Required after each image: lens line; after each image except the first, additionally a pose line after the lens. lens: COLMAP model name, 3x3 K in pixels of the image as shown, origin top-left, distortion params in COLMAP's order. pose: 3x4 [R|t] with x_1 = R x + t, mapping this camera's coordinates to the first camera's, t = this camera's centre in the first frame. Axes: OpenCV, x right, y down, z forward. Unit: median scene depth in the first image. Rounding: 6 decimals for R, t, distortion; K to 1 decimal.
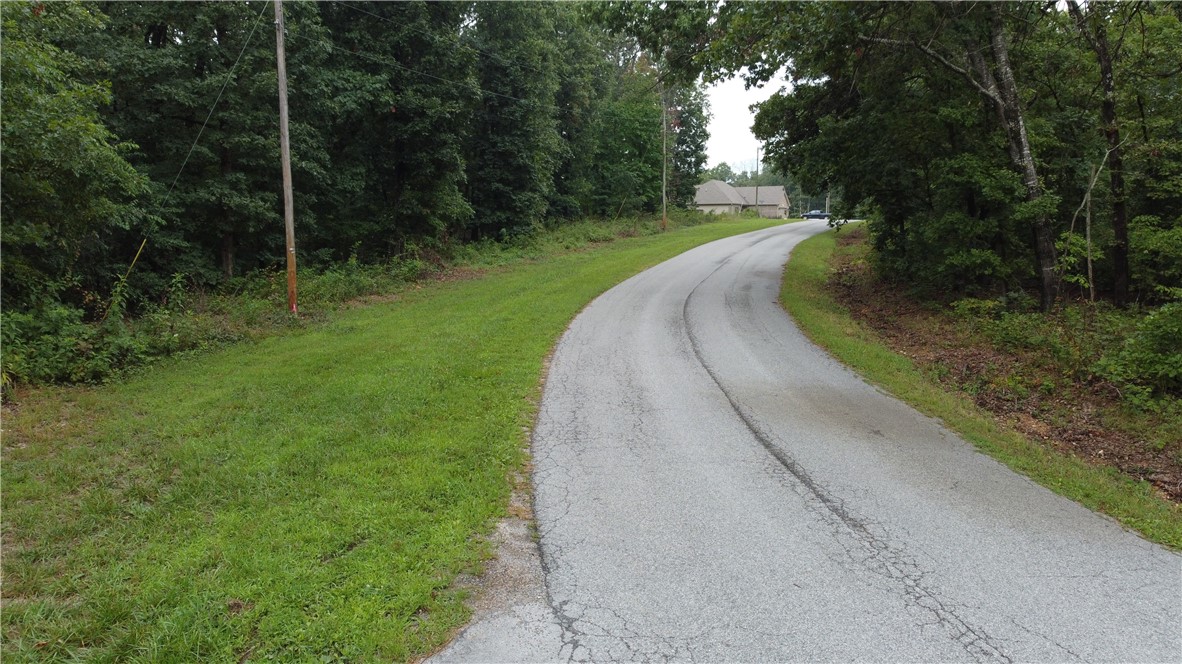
lens RADIAL K [[892.9, 0, 590.2], [0, 892.9, 335.1], [0, 0, 1]] dist [-0.006003, -0.000629]
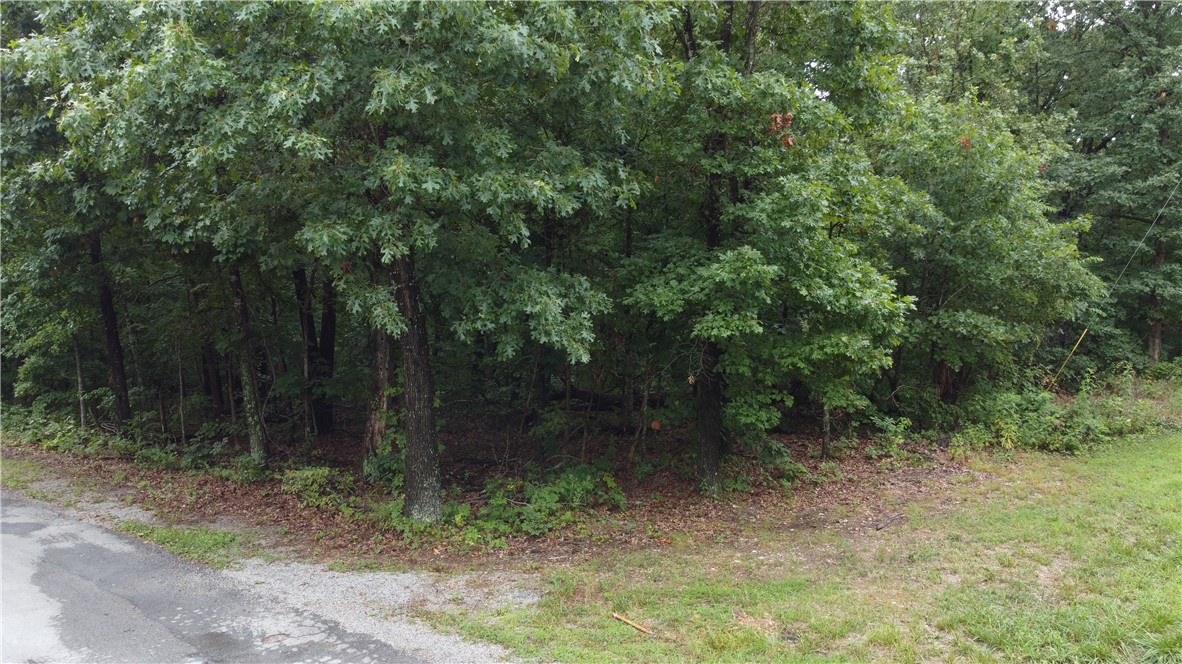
lens RADIAL K [[892.9, 0, 589.2], [0, 892.9, 333.7], [0, 0, 1]] dist [-0.006003, -0.000629]
pose [[0.613028, 0.031215, -0.789445, 0.011298], [-0.085869, 0.995932, -0.027301, -0.010044], [0.785381, 0.084525, 0.613214, -0.143147]]
